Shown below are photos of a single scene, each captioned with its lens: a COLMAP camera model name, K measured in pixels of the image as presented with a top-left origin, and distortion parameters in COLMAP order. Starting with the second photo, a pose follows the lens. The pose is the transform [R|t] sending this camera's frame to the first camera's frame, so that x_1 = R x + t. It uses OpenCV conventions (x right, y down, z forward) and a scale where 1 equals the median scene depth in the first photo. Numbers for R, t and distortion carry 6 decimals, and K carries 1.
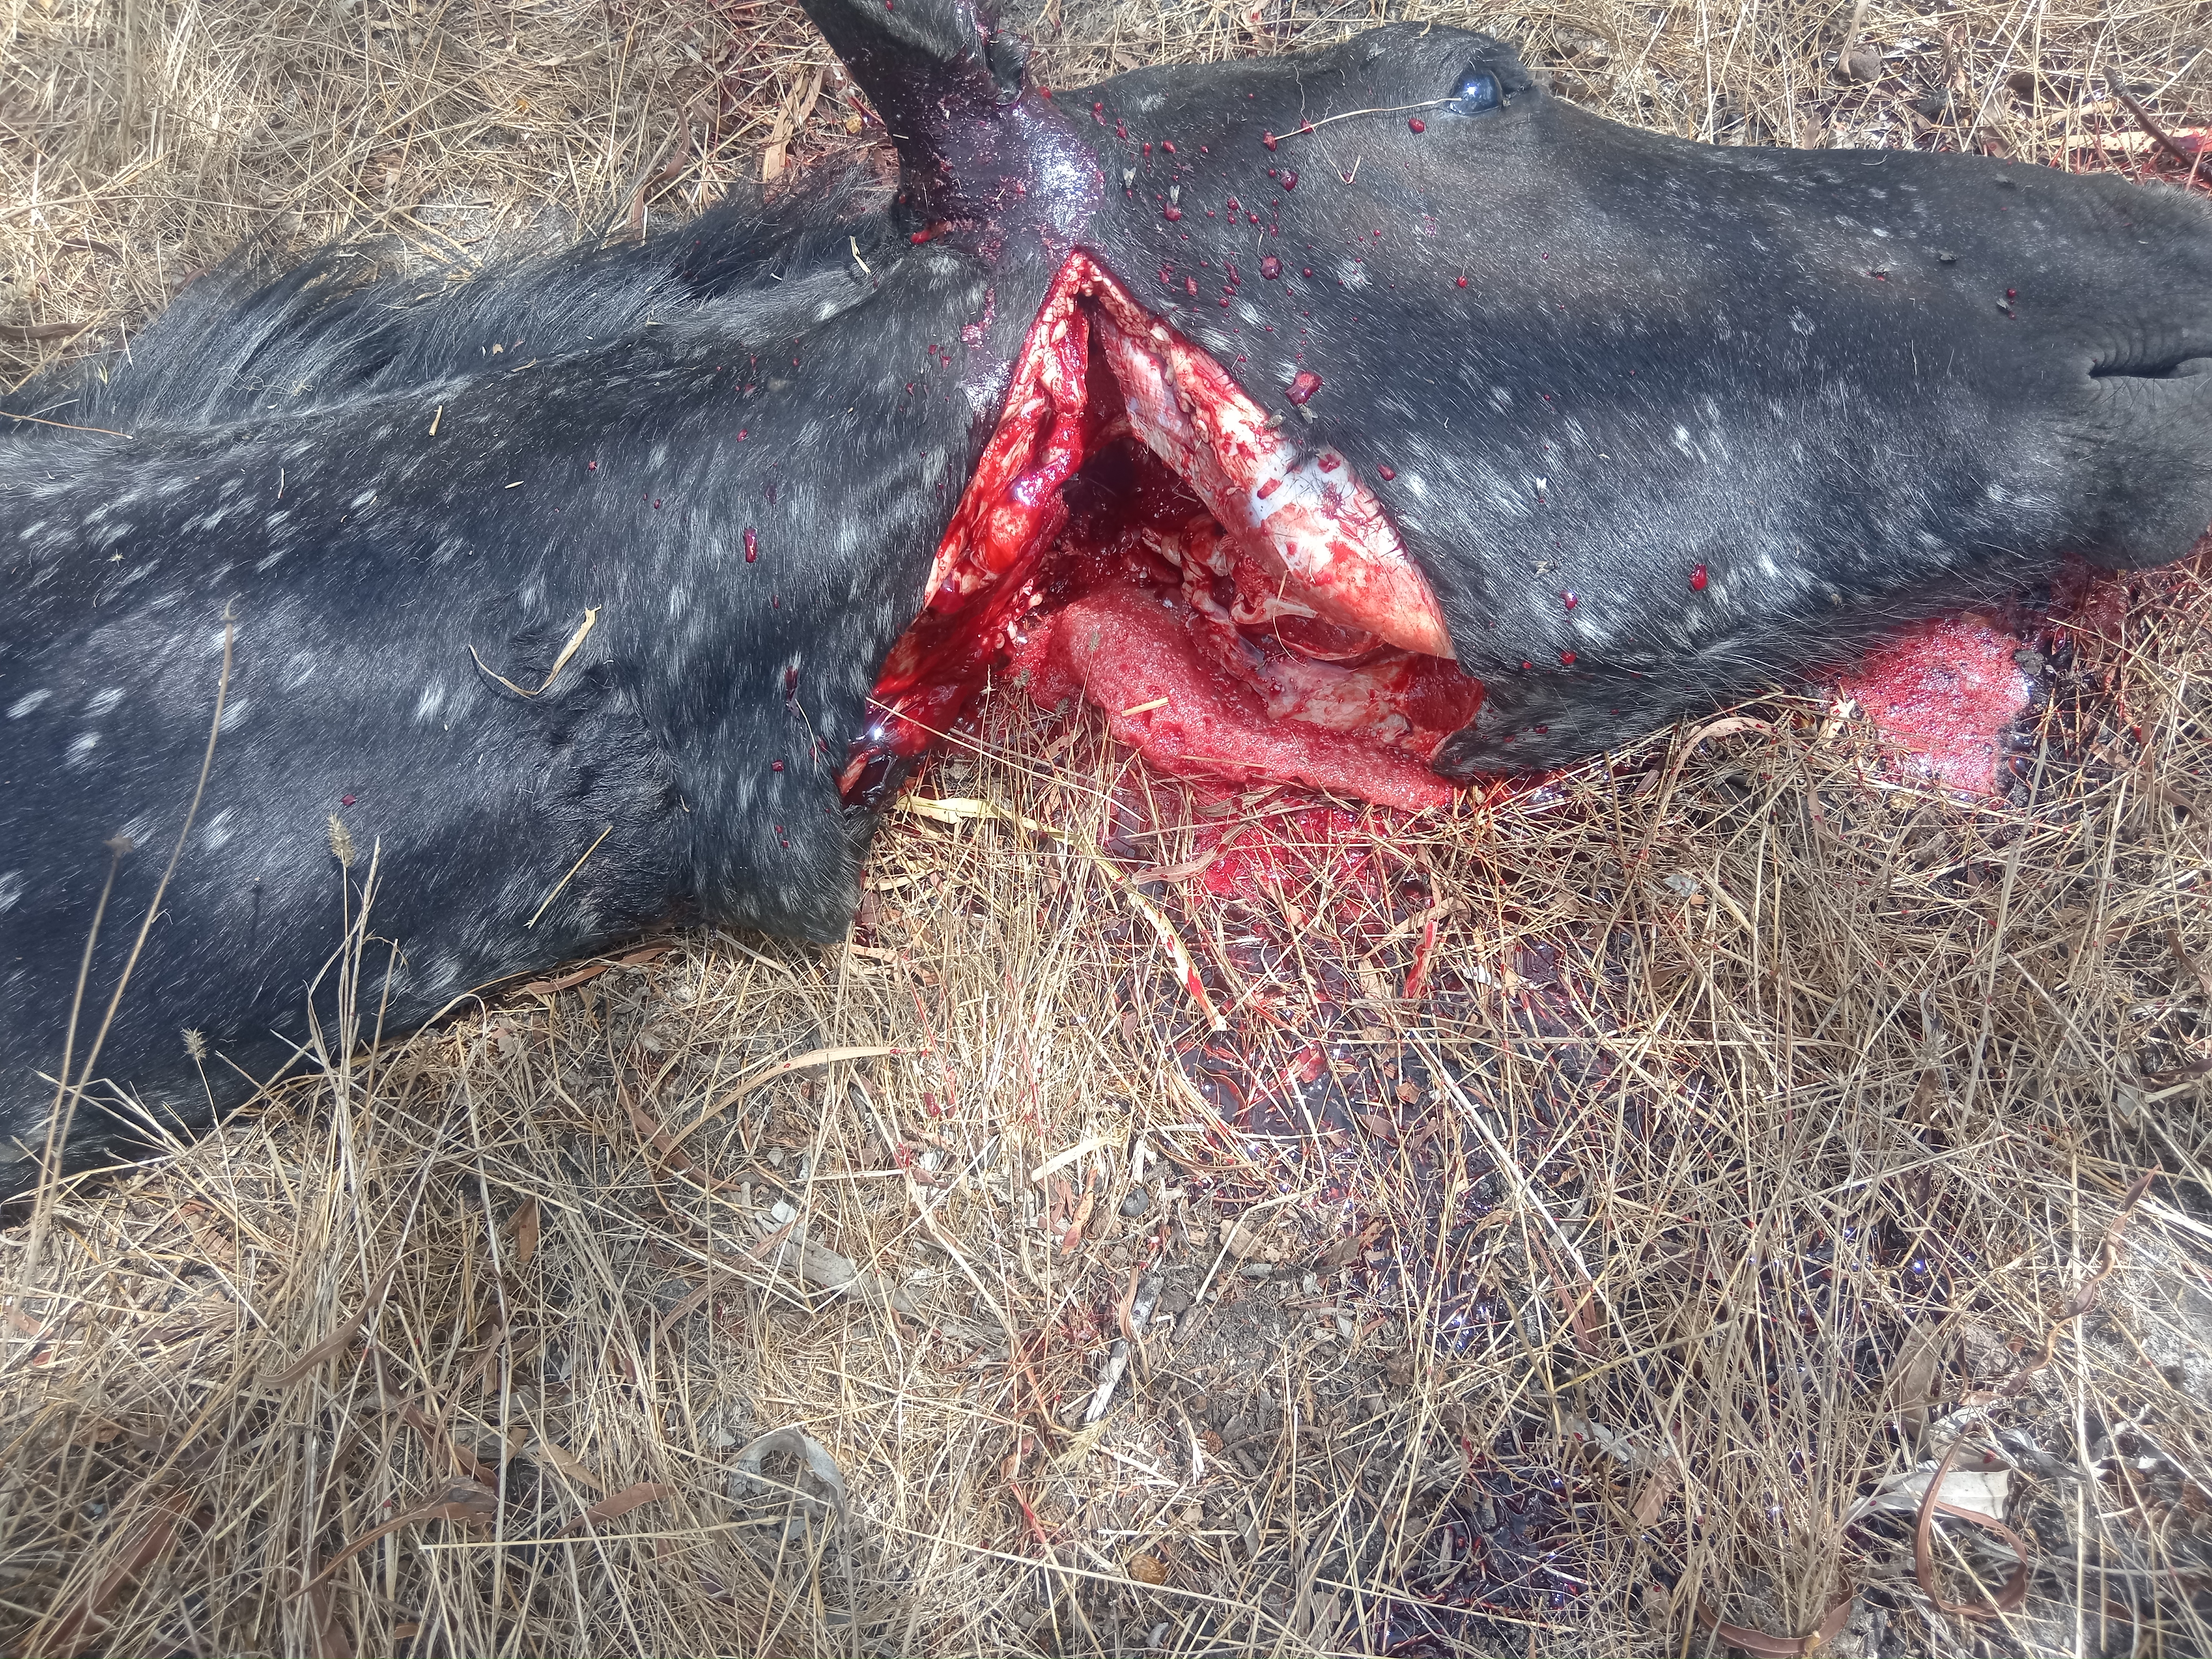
lens RADIAL K [[1709.9, 0, 1120.9], [0, 1709.9, 828.4], [0, 0, 1]] dist [-0.005256, 0.000556]
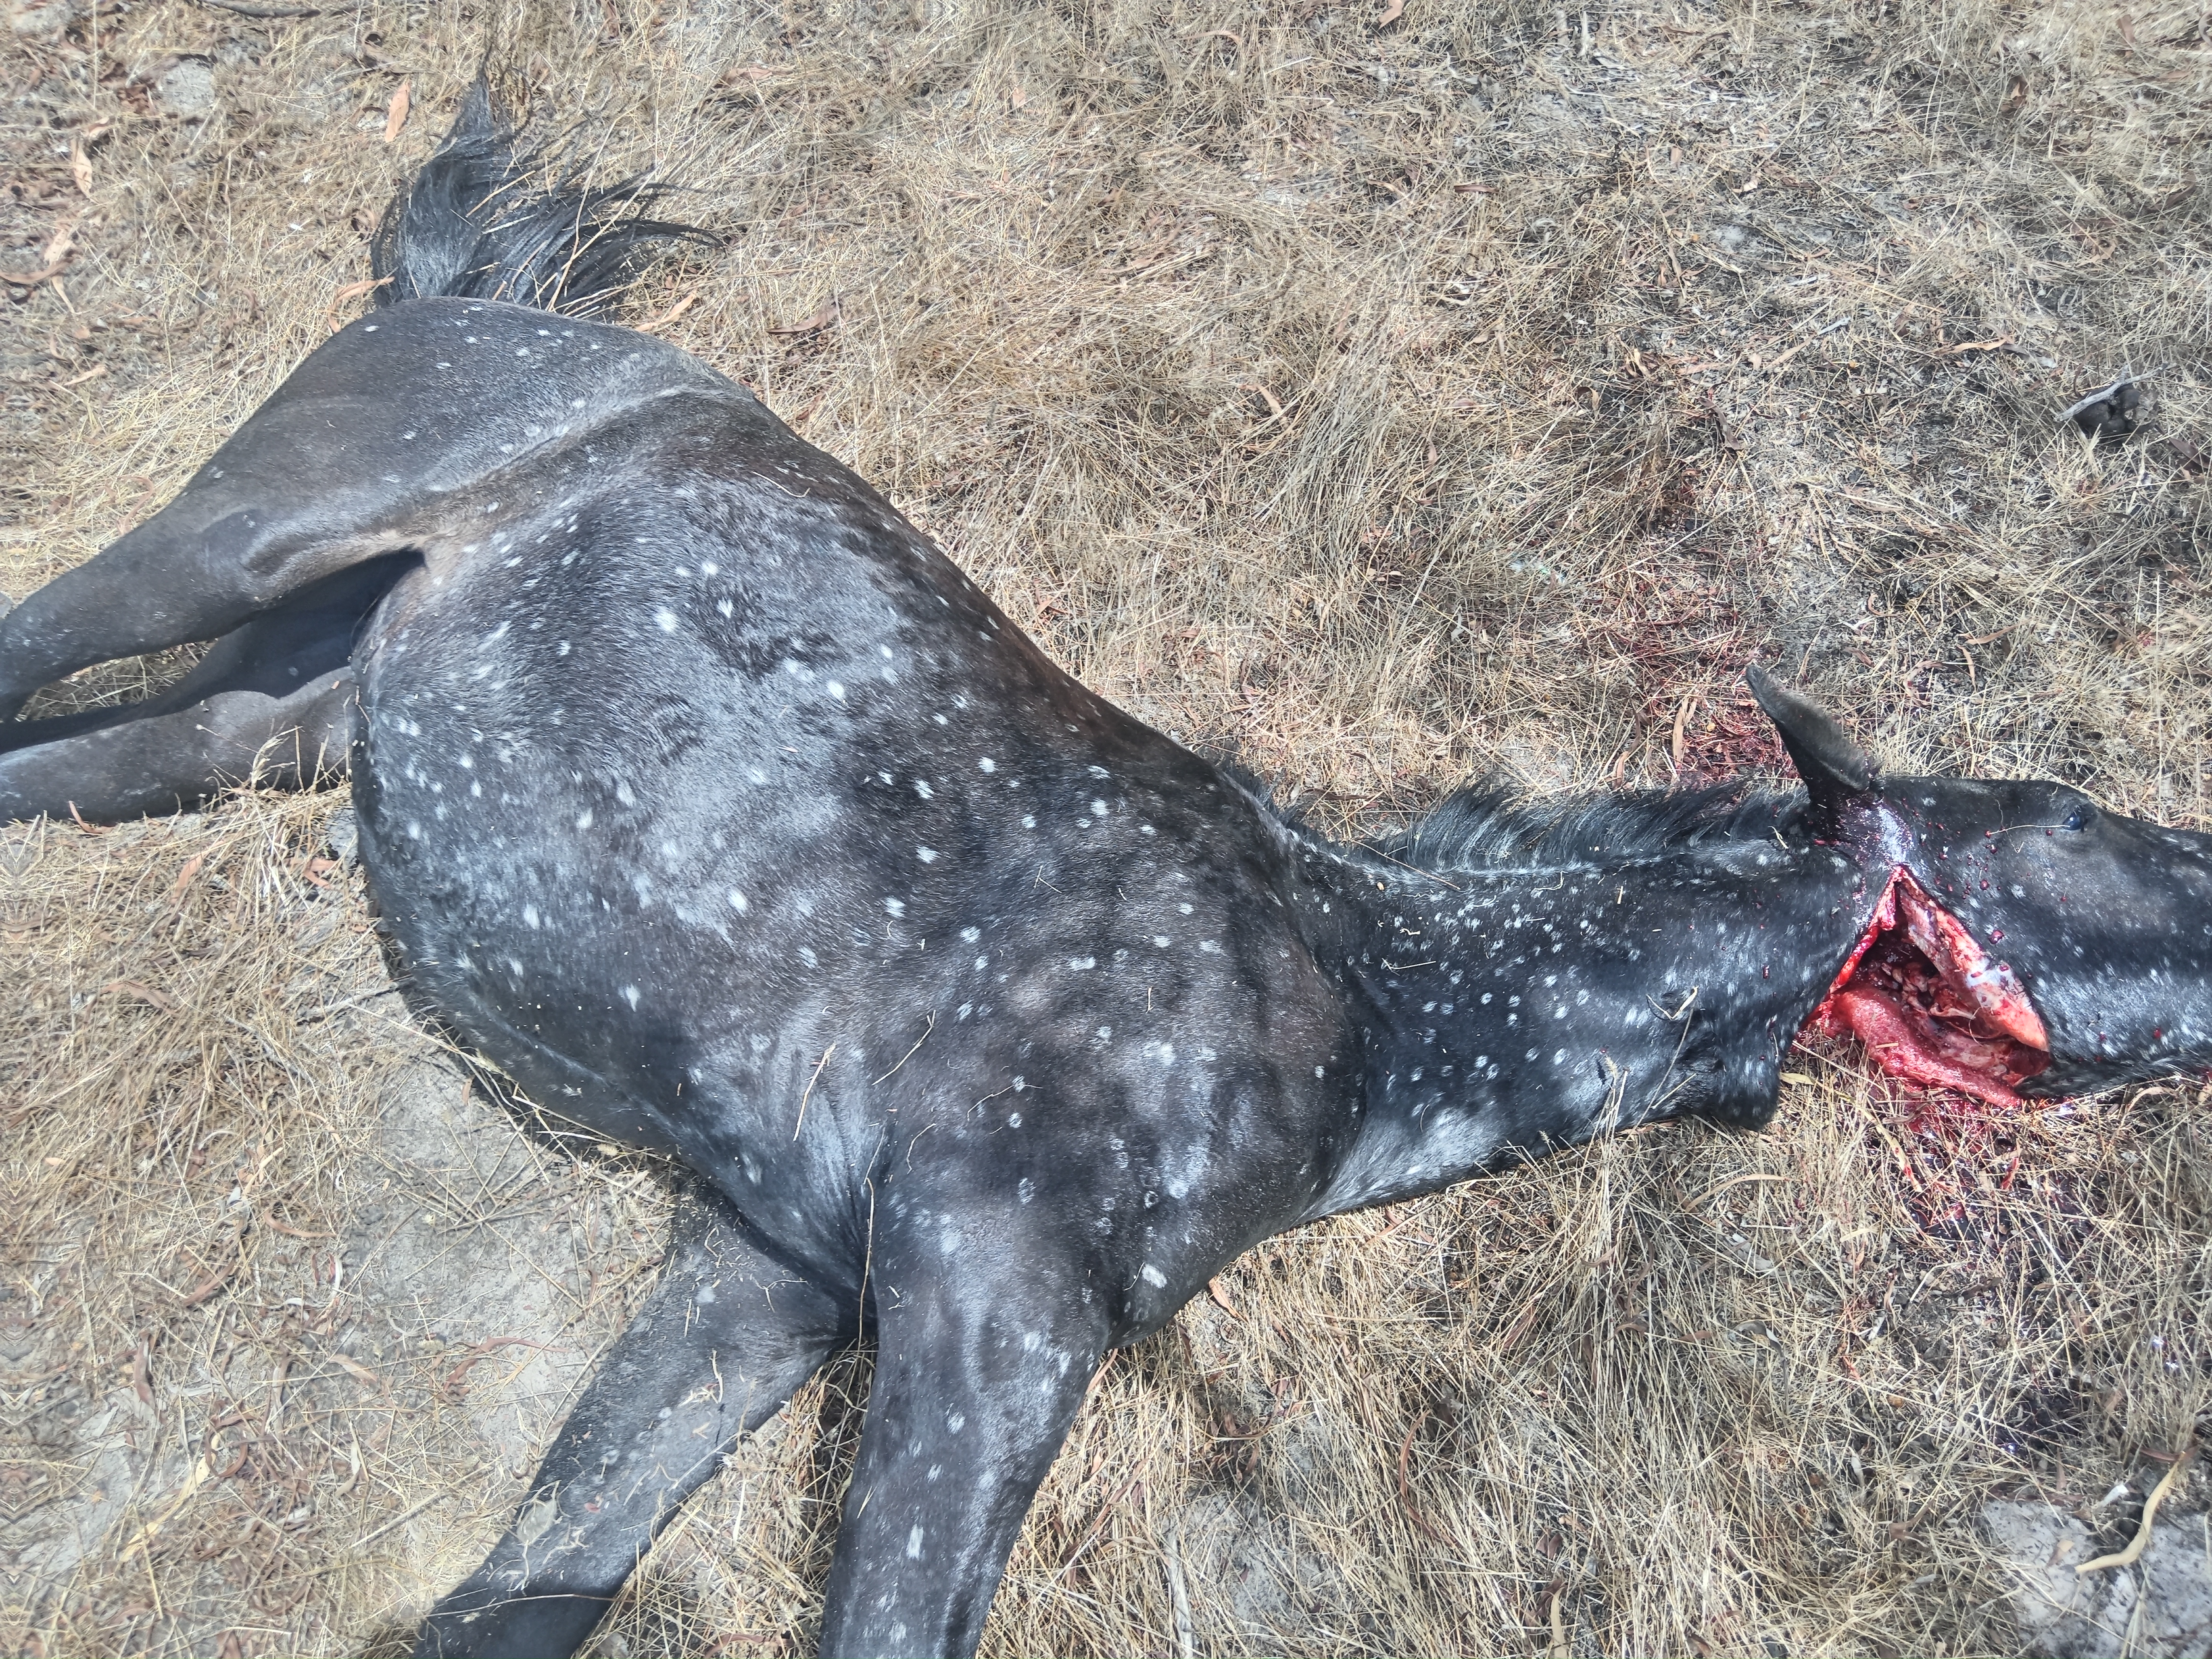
lens RADIAL K [[1709.9, 0, 1116.2], [0, 1709.9, 823.0], [0, 0, 1]] dist [-0.005256, 0.000556]
pose [[0.983320, 0.120984, -0.135812, -0.795436], [-0.133241, 0.987424, -0.085091, -0.036125], [0.123809, 0.101767, 0.987074, -1.555812]]
